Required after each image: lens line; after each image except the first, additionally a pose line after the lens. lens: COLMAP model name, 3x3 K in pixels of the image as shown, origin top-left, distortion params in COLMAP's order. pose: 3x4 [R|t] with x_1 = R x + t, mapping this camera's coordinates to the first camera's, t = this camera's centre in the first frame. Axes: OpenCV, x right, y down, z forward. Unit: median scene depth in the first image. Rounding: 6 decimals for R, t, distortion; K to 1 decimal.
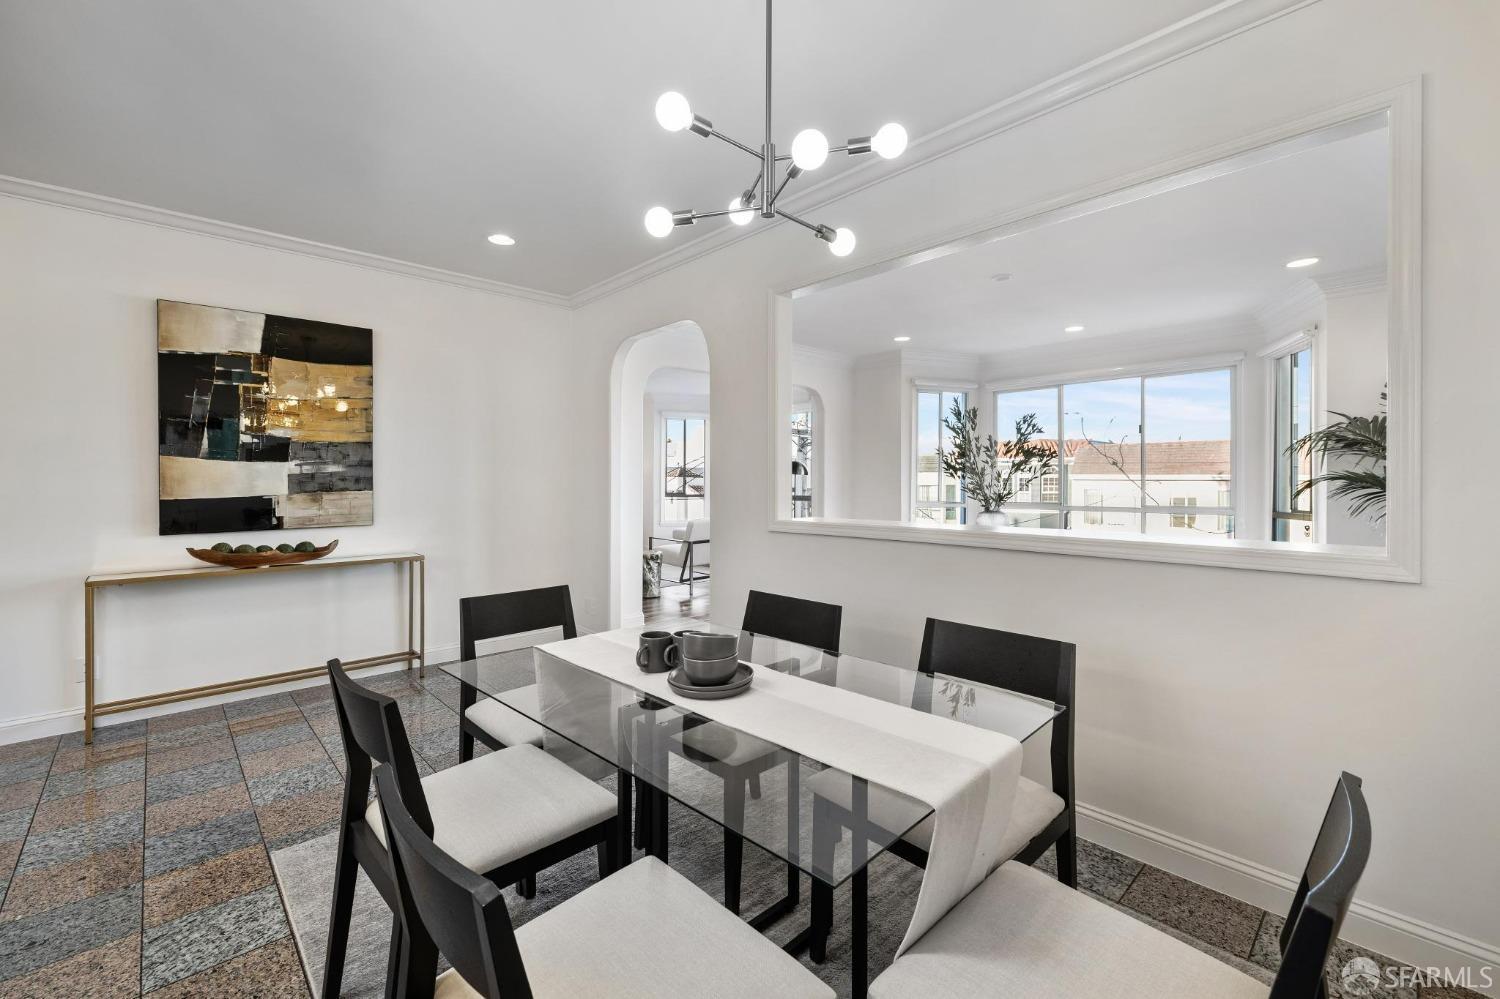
lens RADIAL K [[627.4, 0, 737.9], [0, 627.4, 485.4], [0, 0, 1]] dist [-0.000899, -0.000159]
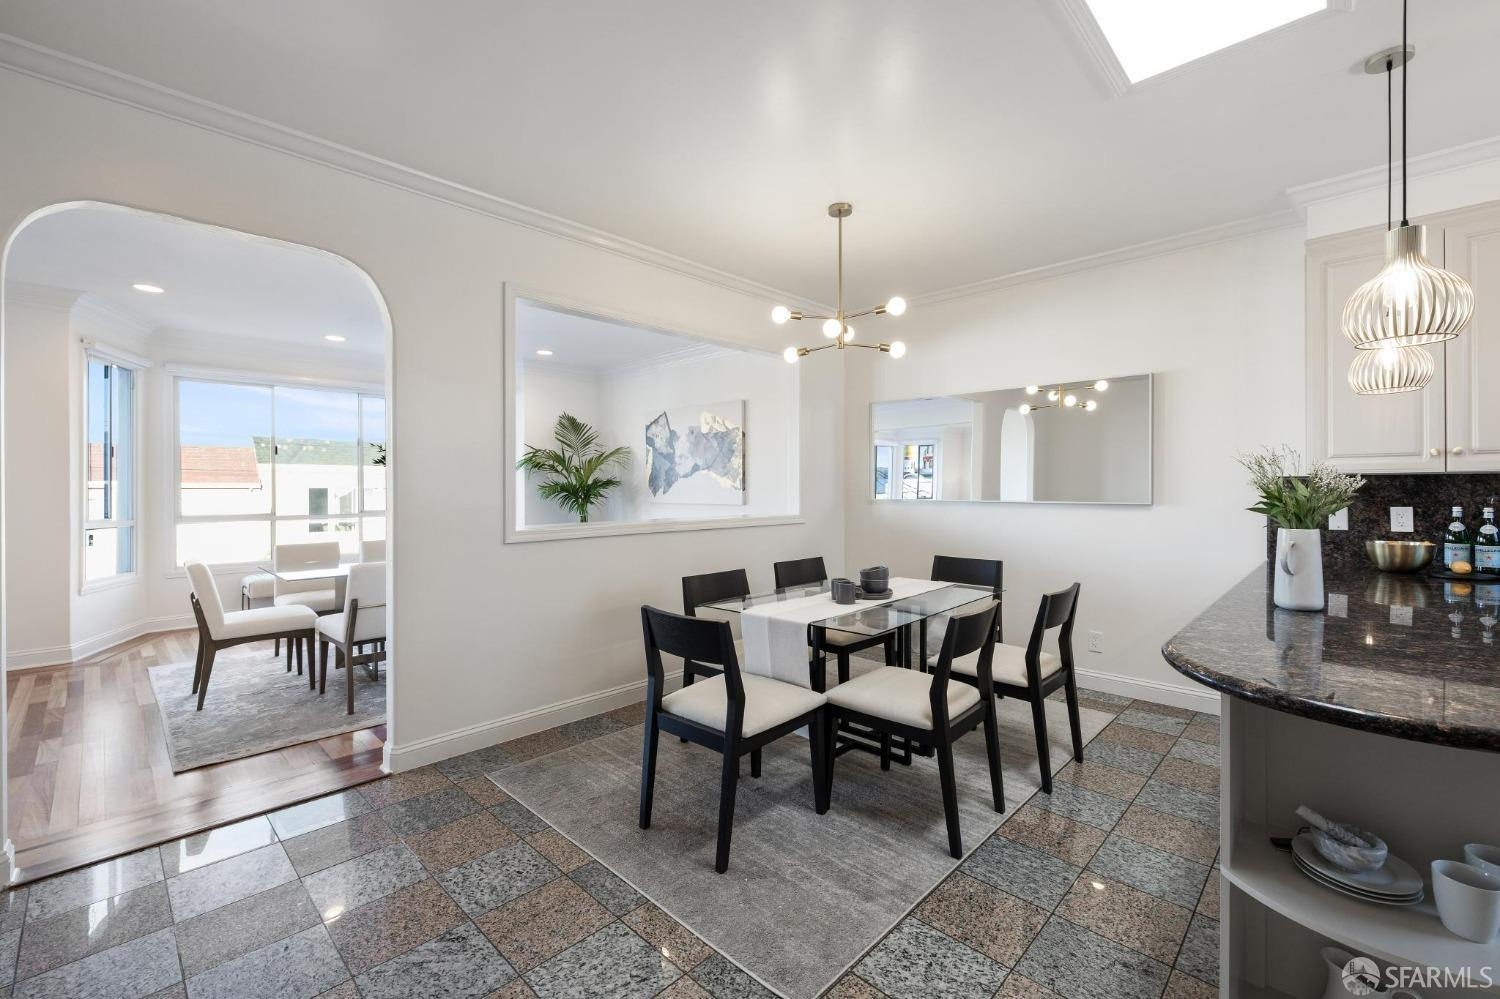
lens RADIAL K [[637.5, 0, 746.8], [0, 637.5, 487.4], [0, 0, 1]] dist [-0.000170, -0.000250]
pose [[-0.054178, -0.004386, 0.998522, -0.833677], [0.013053, 0.999902, 0.005100, -0.011542], [-0.998446, 0.013310, -0.054115, 0.637229]]
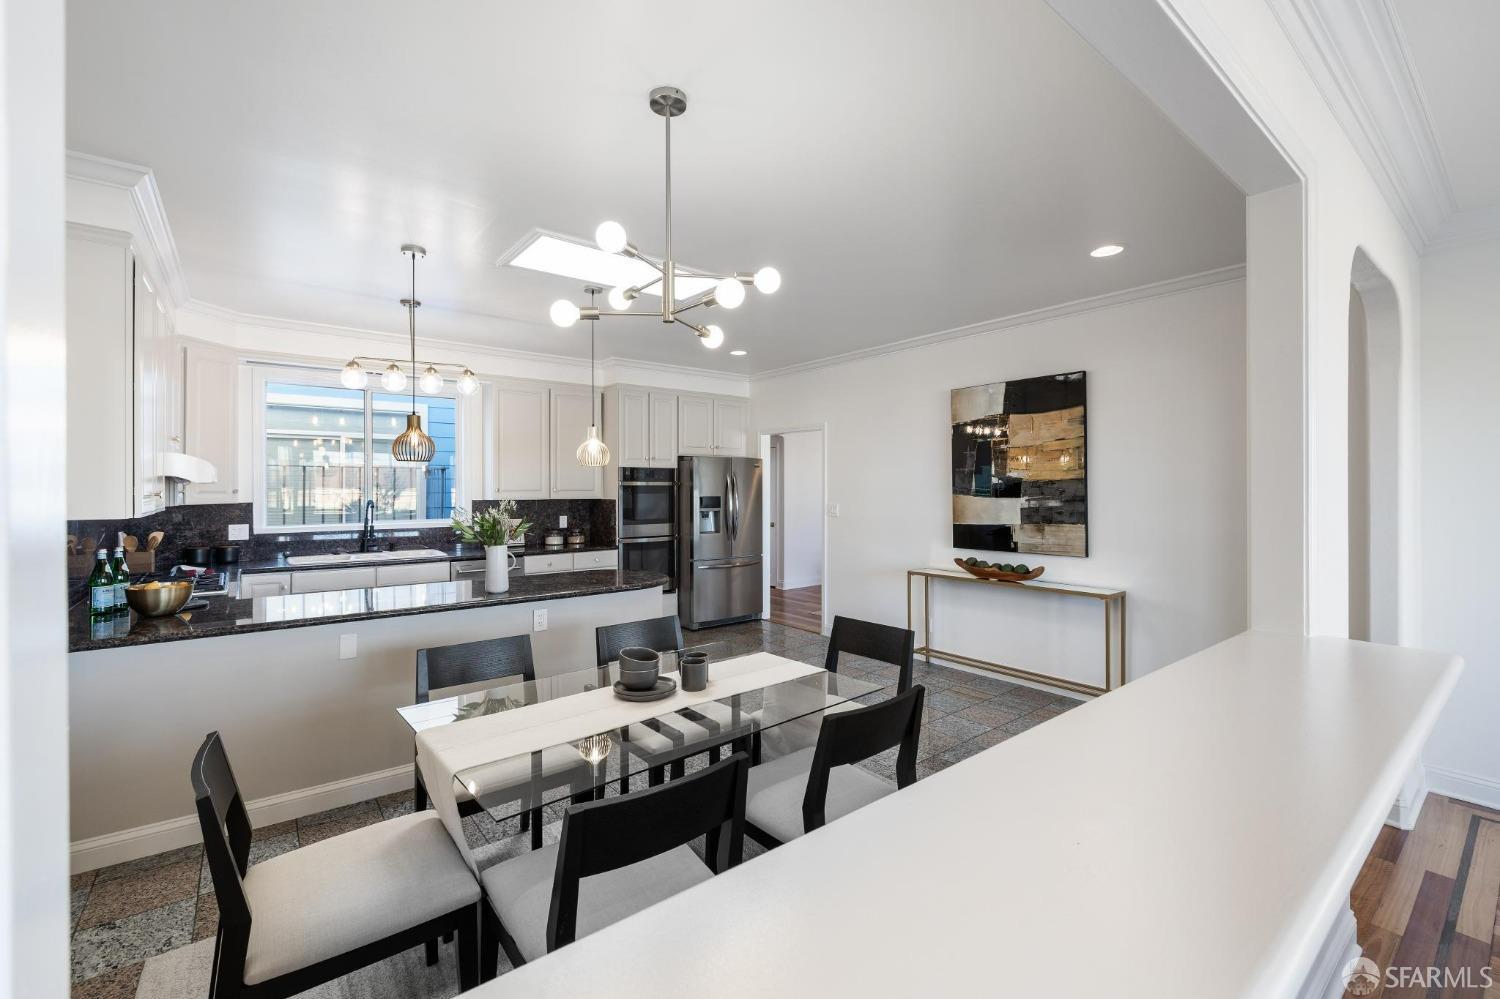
lens RADIAL K [[627.4, 0, 737.9], [0, 627.4, 485.4], [0, 0, 1]] dist [-0.000899, -0.000159]
pose [[-0.083863, -0.006045, -0.996459, 0.551751], [-0.008775, 0.999947, -0.005327, -0.050464], [0.996439, 0.008297, -0.083912, 0.555766]]
